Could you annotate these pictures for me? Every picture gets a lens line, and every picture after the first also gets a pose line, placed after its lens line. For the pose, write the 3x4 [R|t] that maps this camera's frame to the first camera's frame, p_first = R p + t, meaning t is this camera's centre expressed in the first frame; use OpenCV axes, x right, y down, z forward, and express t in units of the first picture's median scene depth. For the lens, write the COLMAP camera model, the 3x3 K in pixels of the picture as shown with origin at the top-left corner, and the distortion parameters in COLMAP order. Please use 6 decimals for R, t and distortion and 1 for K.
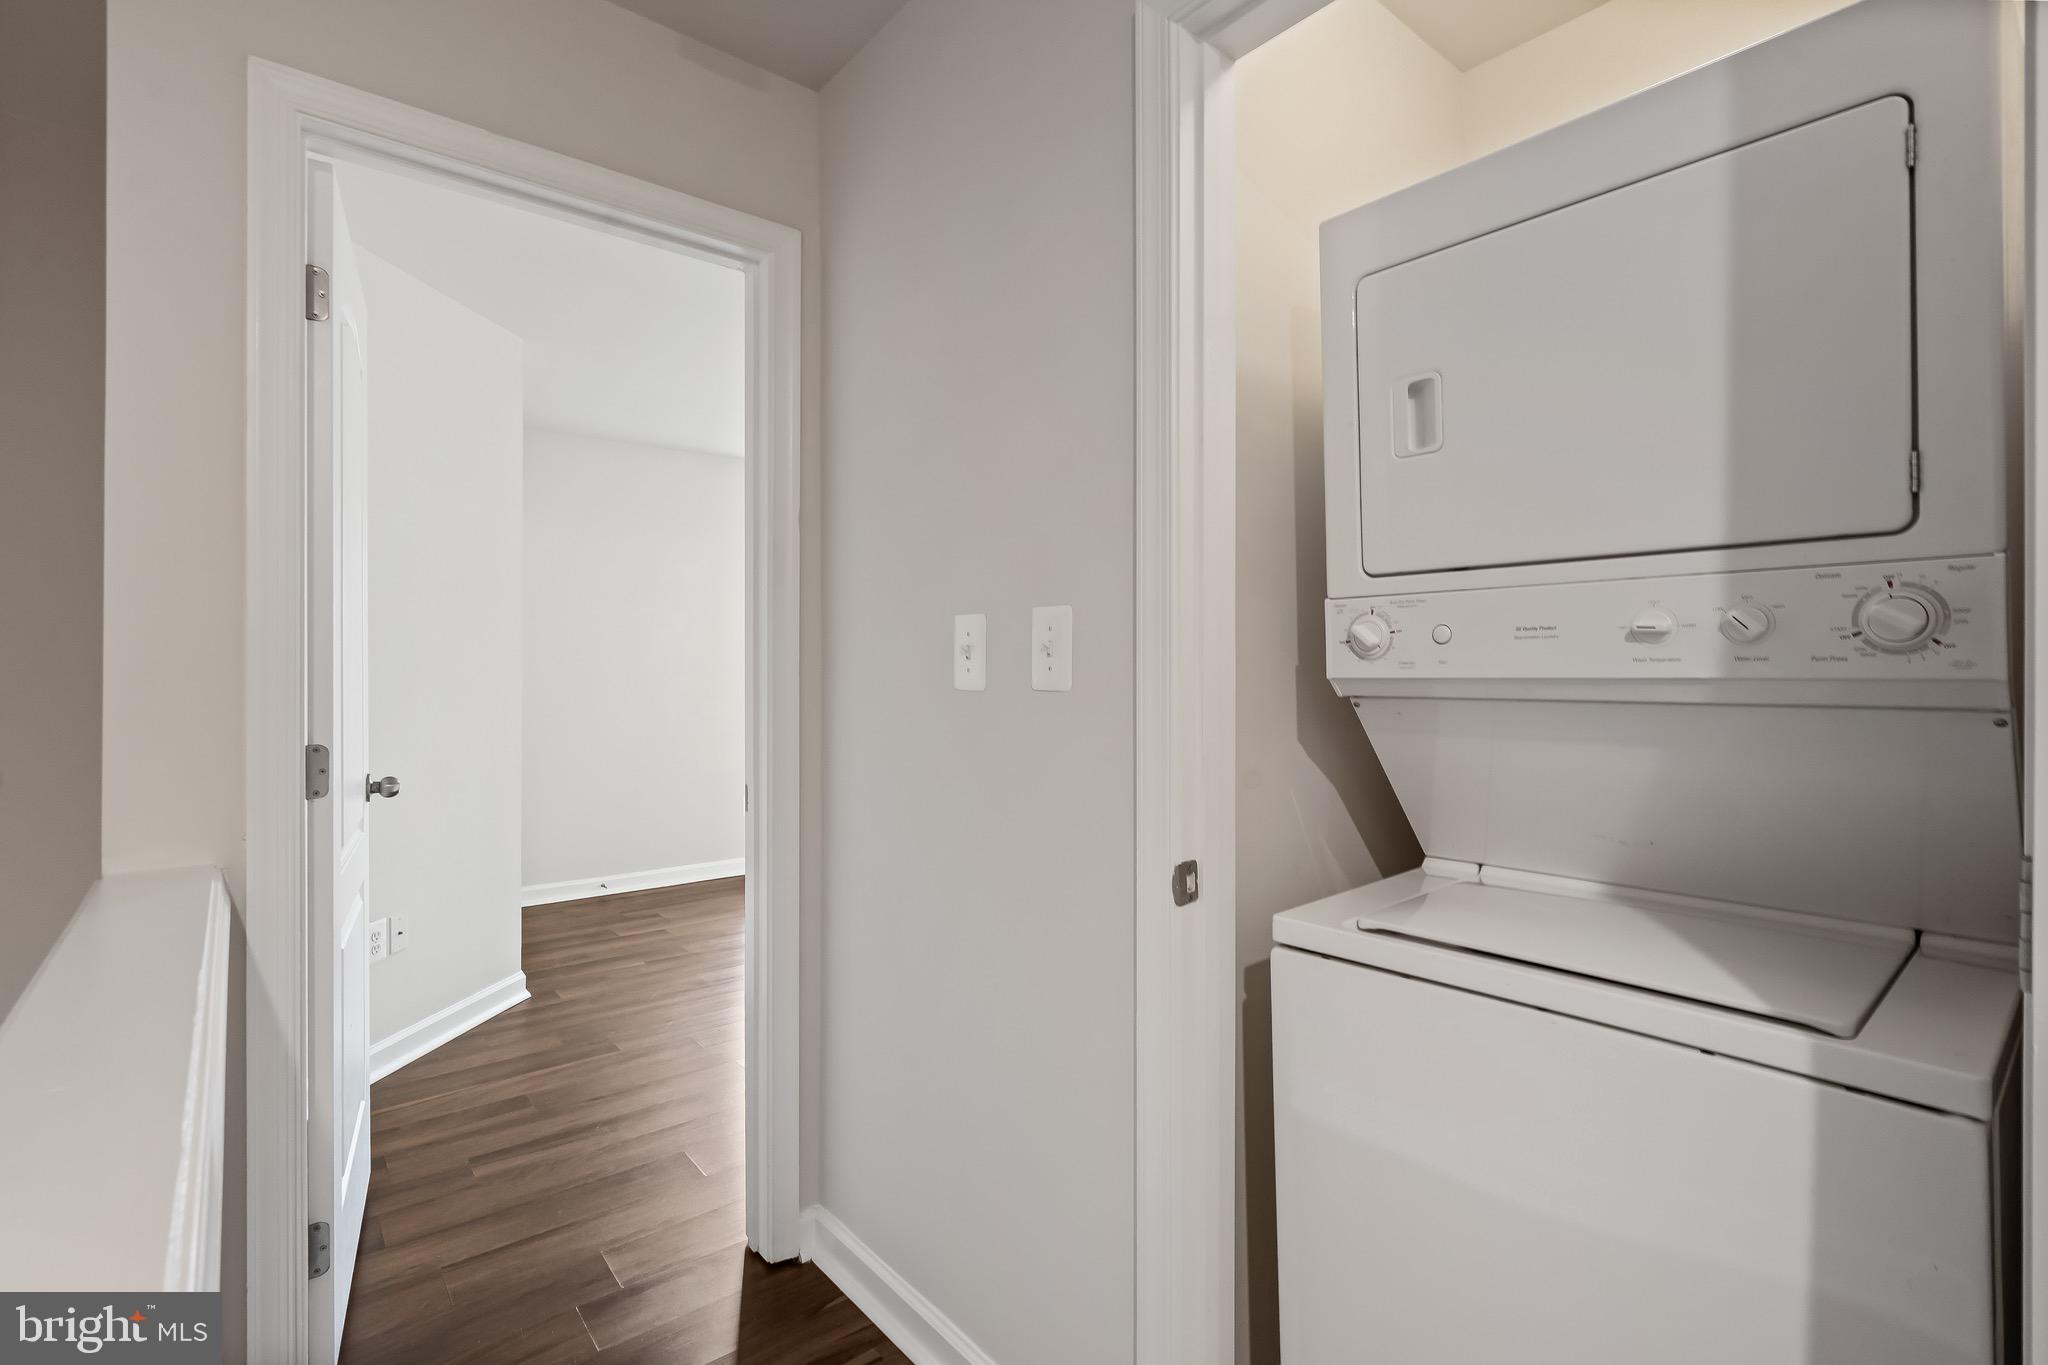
lens RADIAL K [[938.8, 0, 1012.1], [0, 938.8, 675.3], [0, 0, 1]] dist [-0.003706, -0.000300]
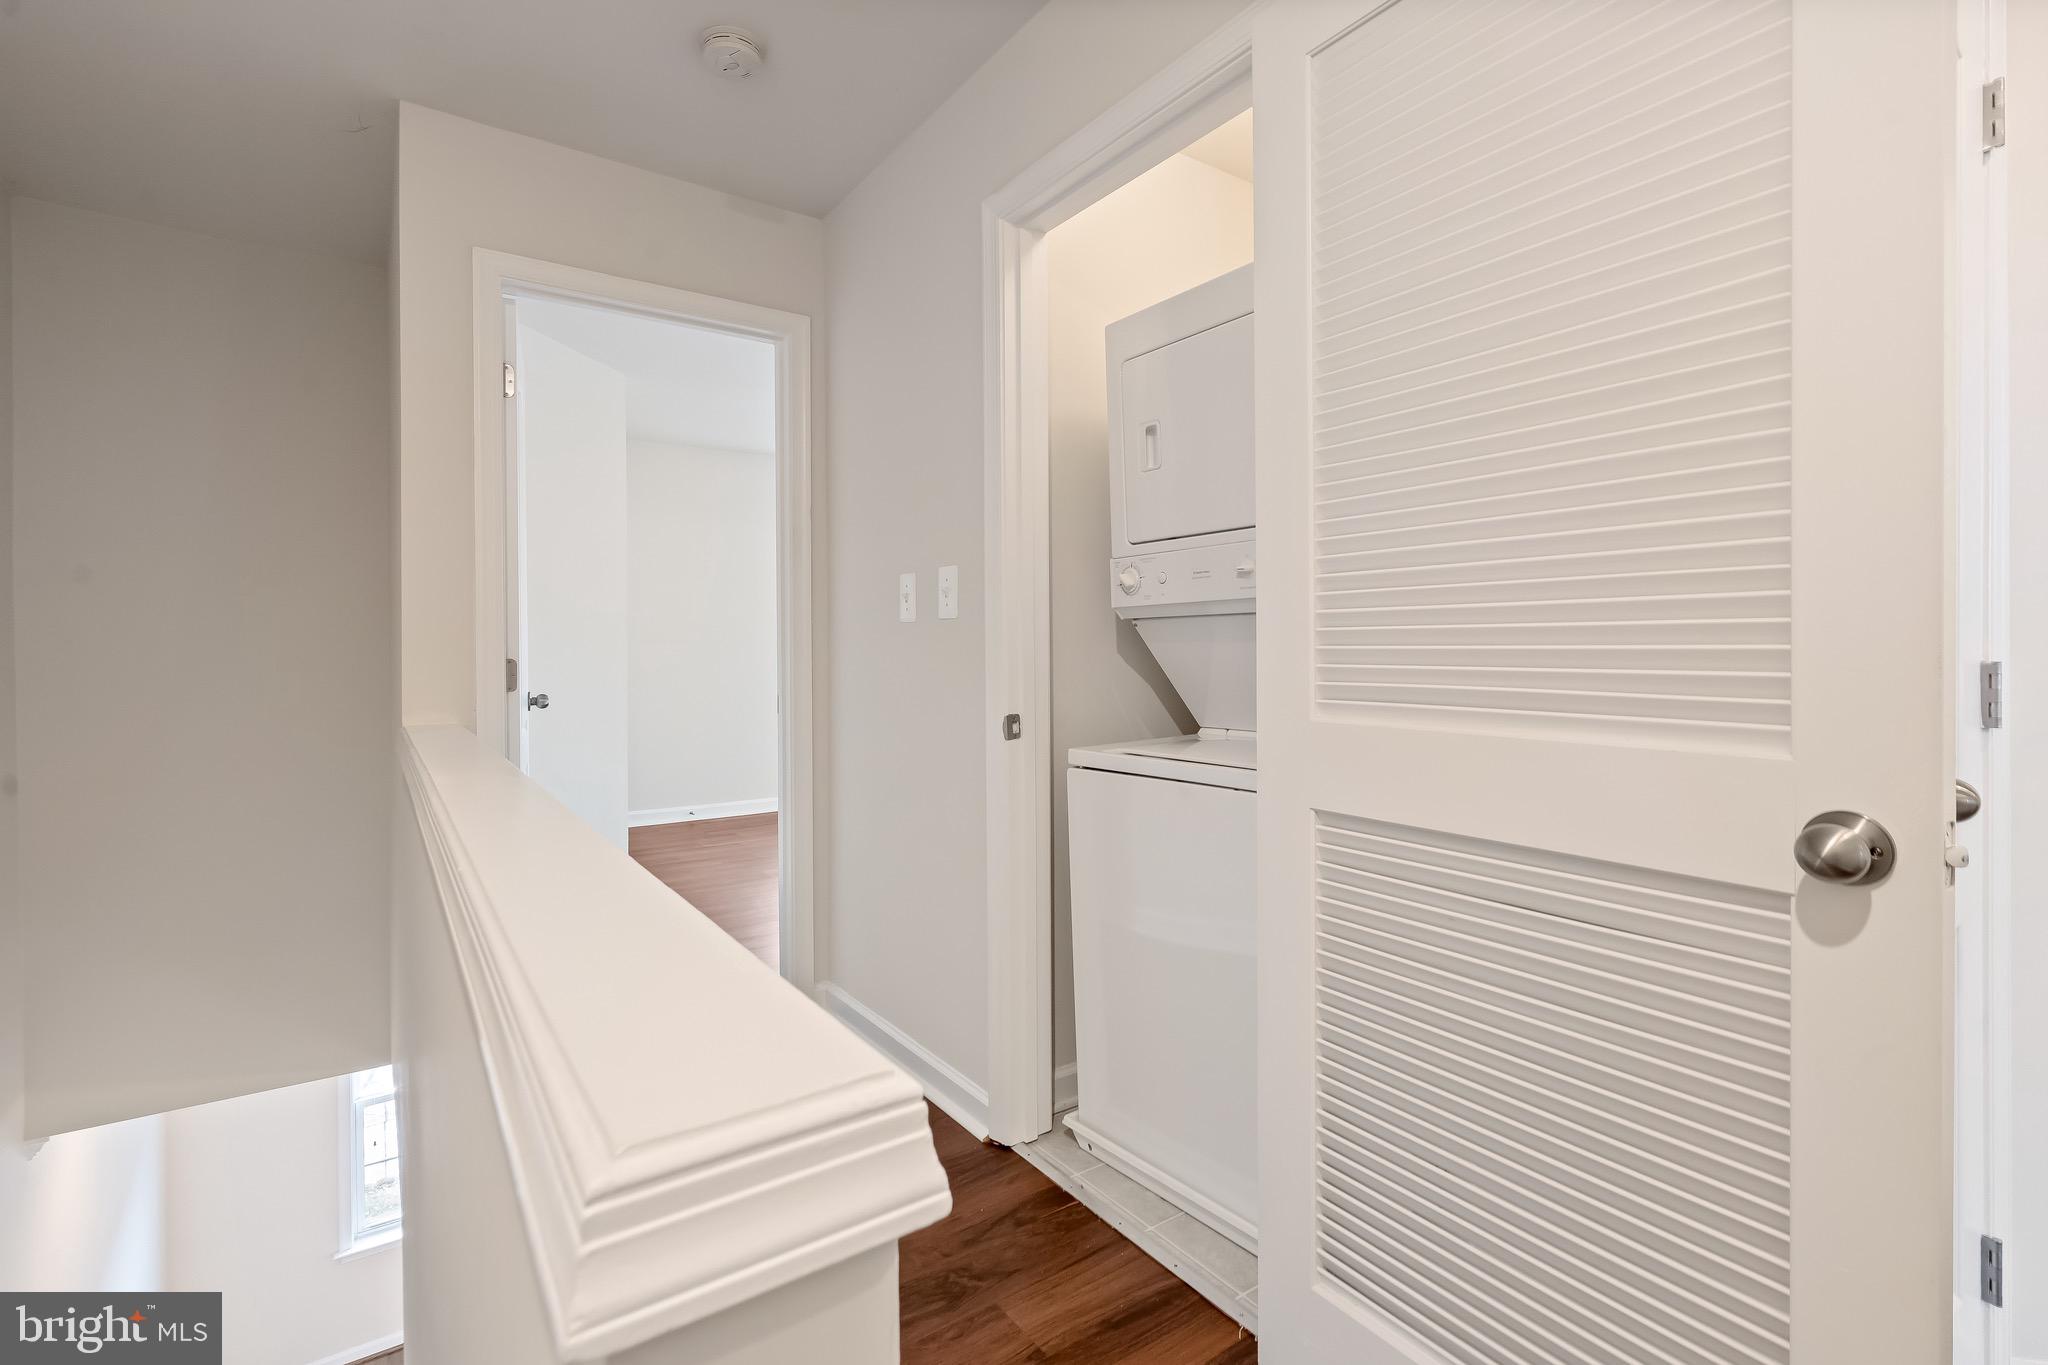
lens RADIAL K [[943.1, 0, 1020.7], [0, 943.1, 658.2], [0, 0, 1]] dist [-0.010220, -0.000016]
pose [[0.996741, -0.007214, -0.080350, 0.299533], [0.007425, 0.999970, 0.002334, 0.082501], [0.080330, -0.002923, 0.996764, -0.611532]]
